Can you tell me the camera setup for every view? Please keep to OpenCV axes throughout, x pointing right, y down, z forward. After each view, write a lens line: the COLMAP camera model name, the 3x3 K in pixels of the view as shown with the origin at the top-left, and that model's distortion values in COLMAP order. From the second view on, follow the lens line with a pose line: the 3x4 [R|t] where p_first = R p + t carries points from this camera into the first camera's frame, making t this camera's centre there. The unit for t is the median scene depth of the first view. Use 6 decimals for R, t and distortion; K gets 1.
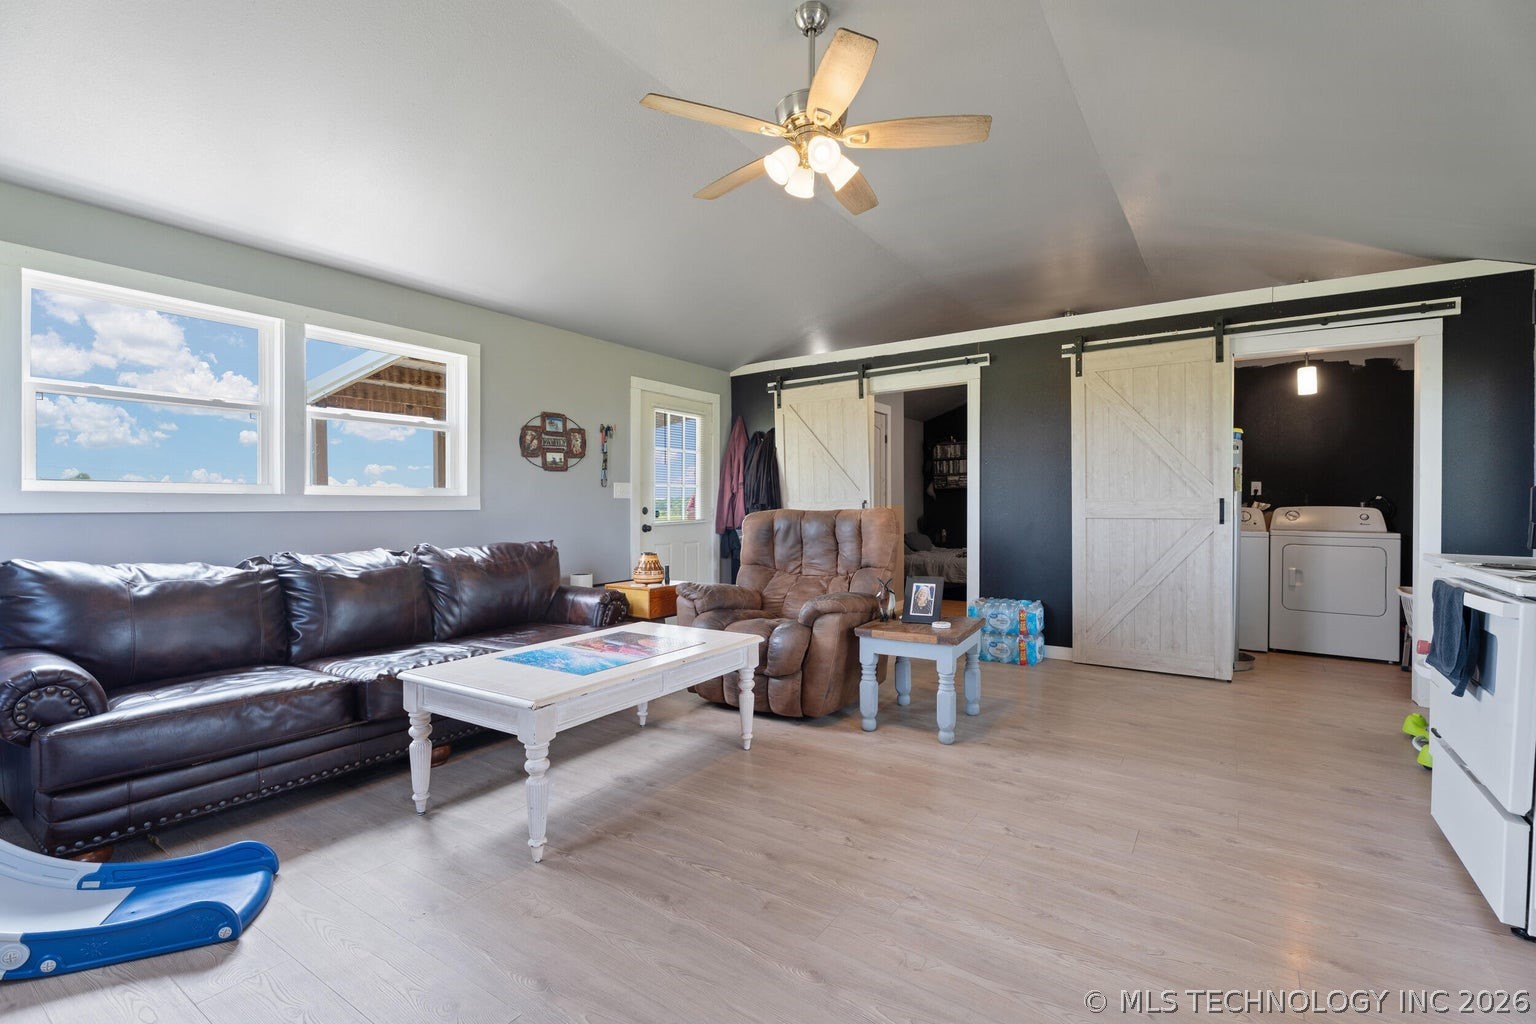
lens RADIAL K [[683.9, 0, 783.5], [0, 683.9, 505.5], [0, 0, 1]] dist [0.002792, 0.000676]
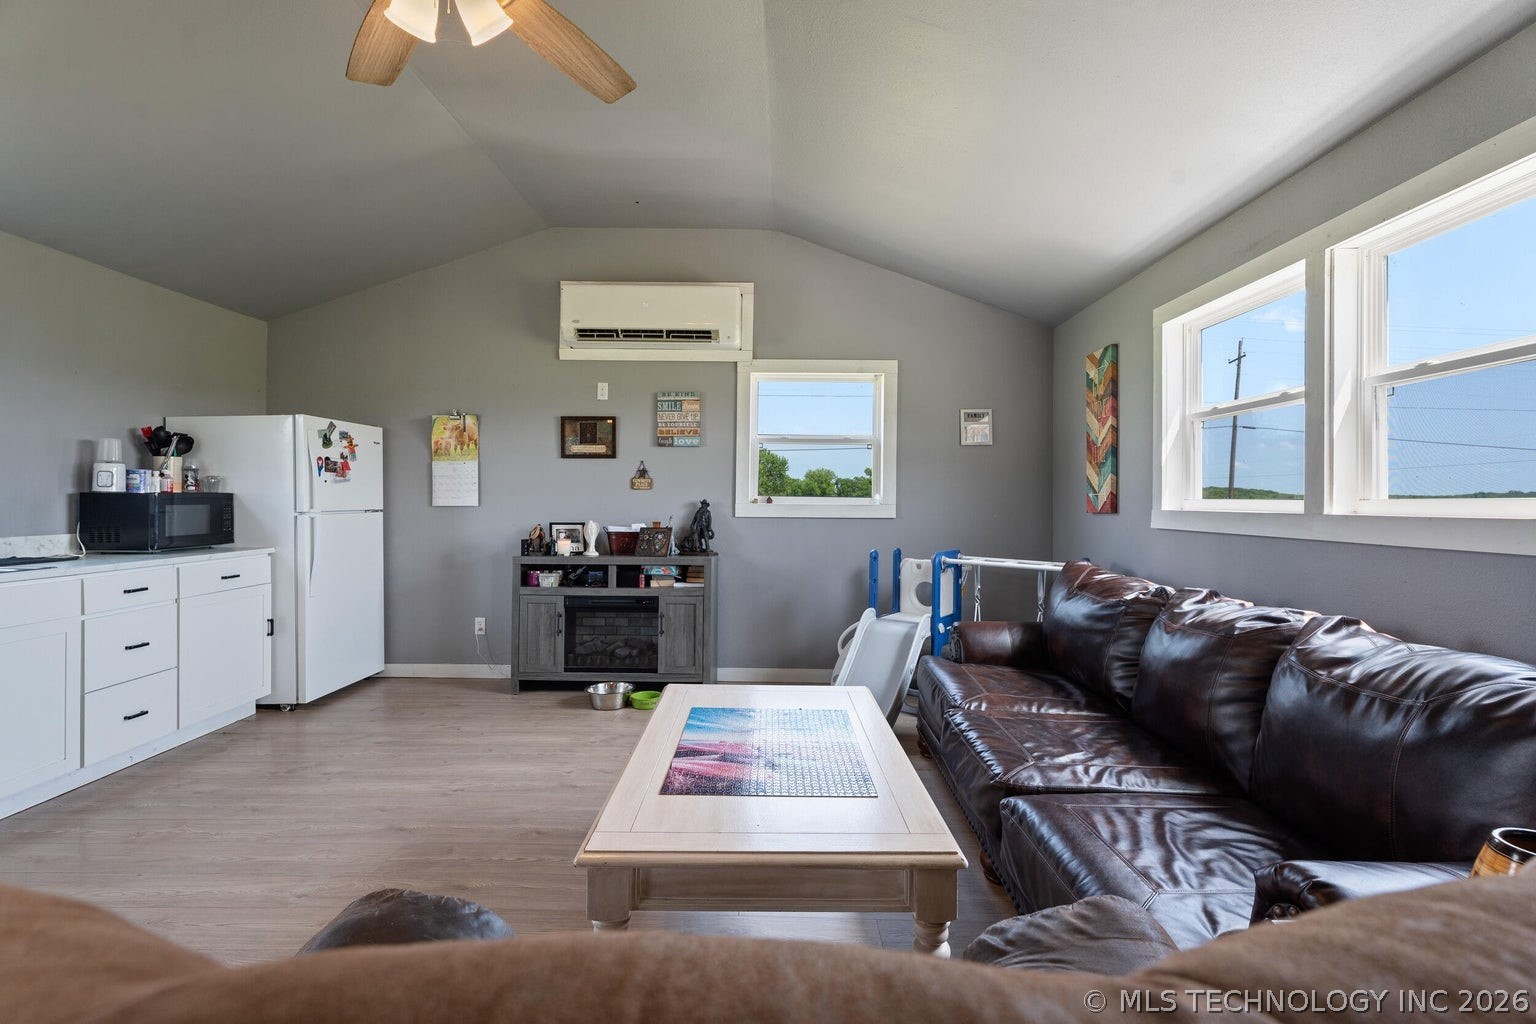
lens RADIAL K [[702.2, 0, 773.6], [0, 702.2, 502.4], [0, 0, 1]] dist [0.001563, 0.000351]
pose [[-0.843246, -0.006221, -0.537493, 0.068371], [-0.009092, 0.999955, 0.002690, -0.018848], [0.537452, 0.007155, -0.843264, 0.969645]]
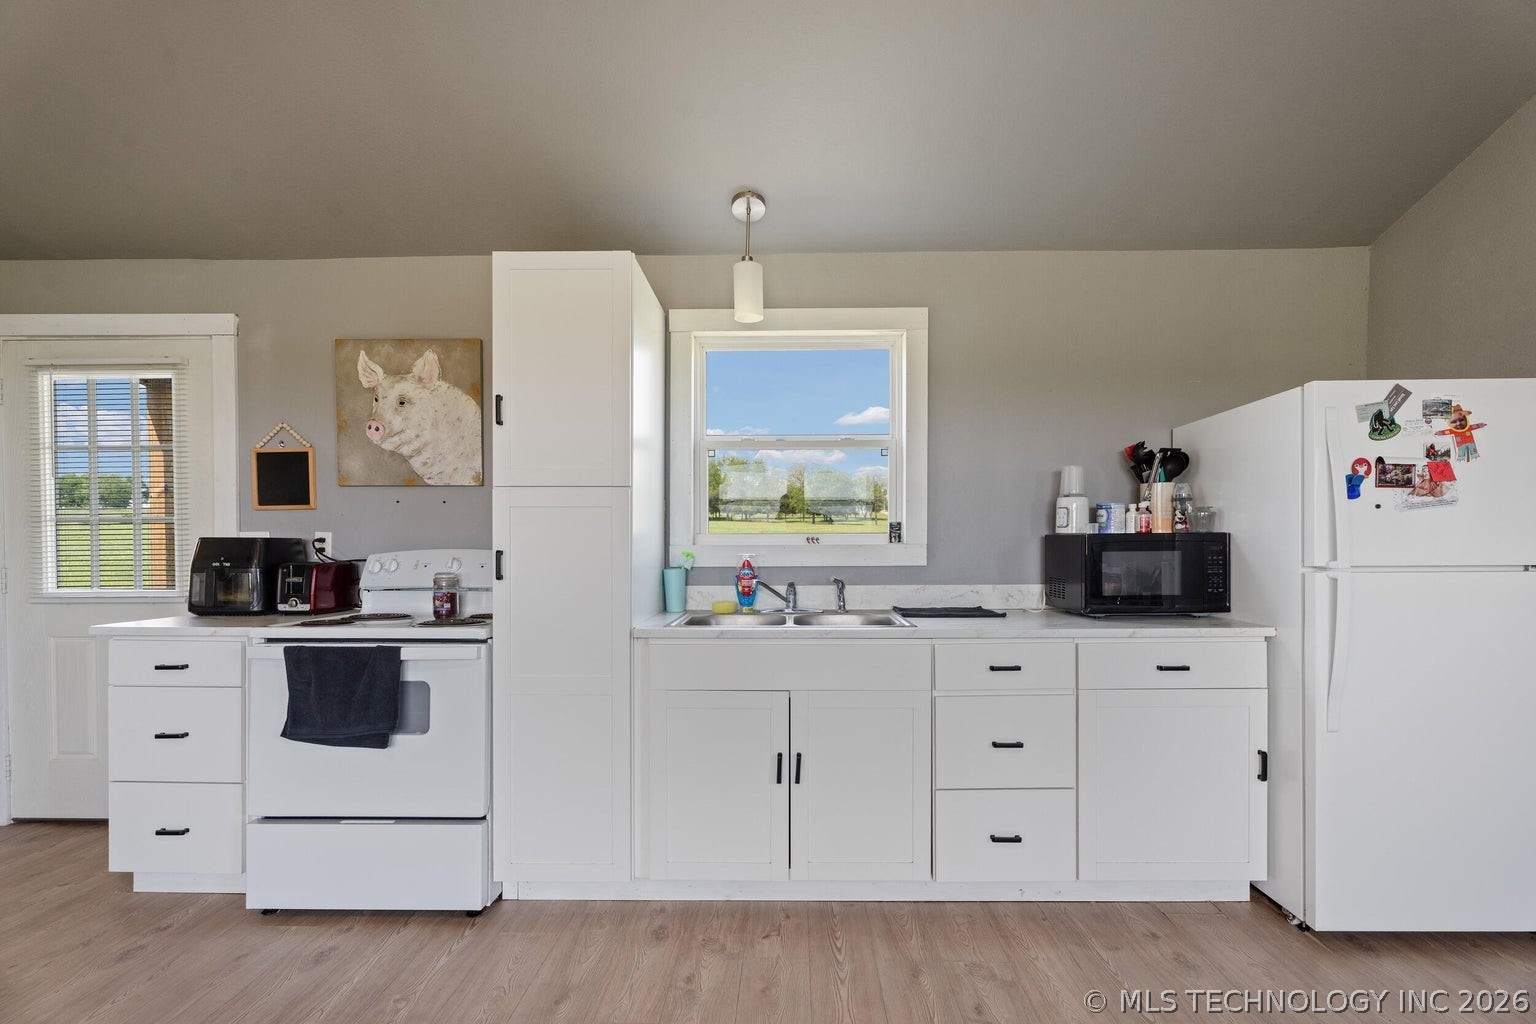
lens RADIAL K [[698.0, 0, 780.6], [0, 698.0, 549.4], [0, 0, 1]] dist [0.001587, 0.000152]
pose [[-0.533752, -0.014966, 0.845508, -0.104176], [0.002723, 0.999808, 0.019416, -0.020451], [-0.845636, 0.012665, -0.533609, 0.468826]]
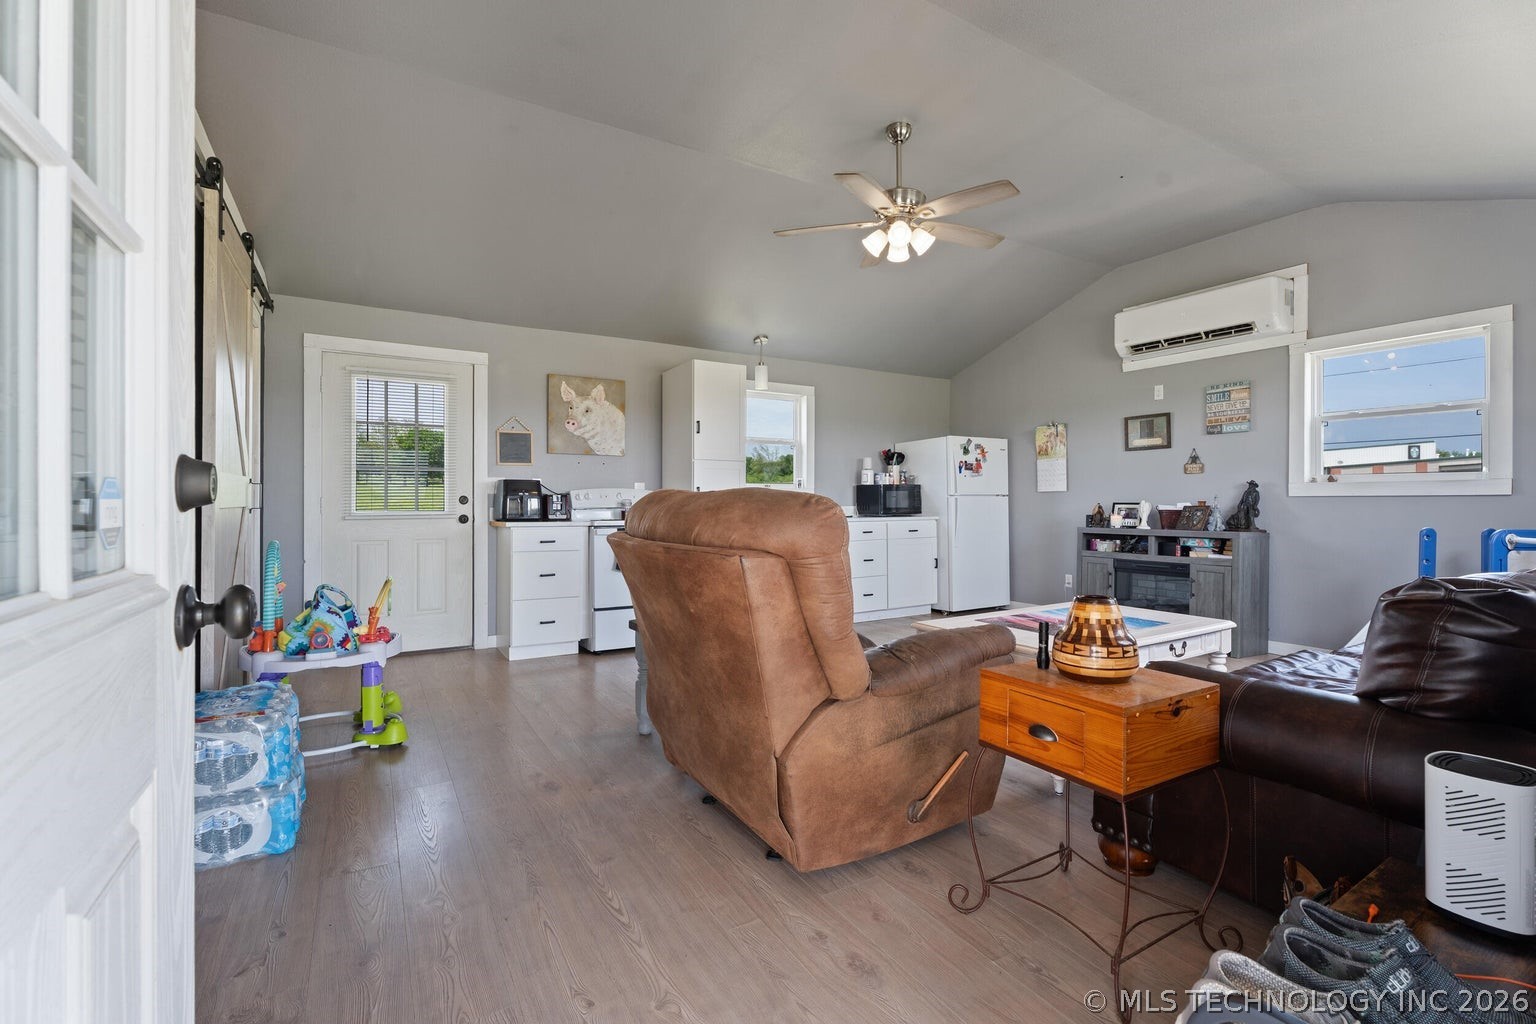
lens RADIAL K [[693.7, 0, 769.1], [0, 693.7, 504.2], [0, 0, 1]] dist [0.002186, 0.000098]
pose [[-0.898624, -0.002485, 0.438714, -0.191300], [-0.000491, 0.999989, 0.004658, 0.012714], [-0.438720, 0.003970, -0.898615, 1.350415]]
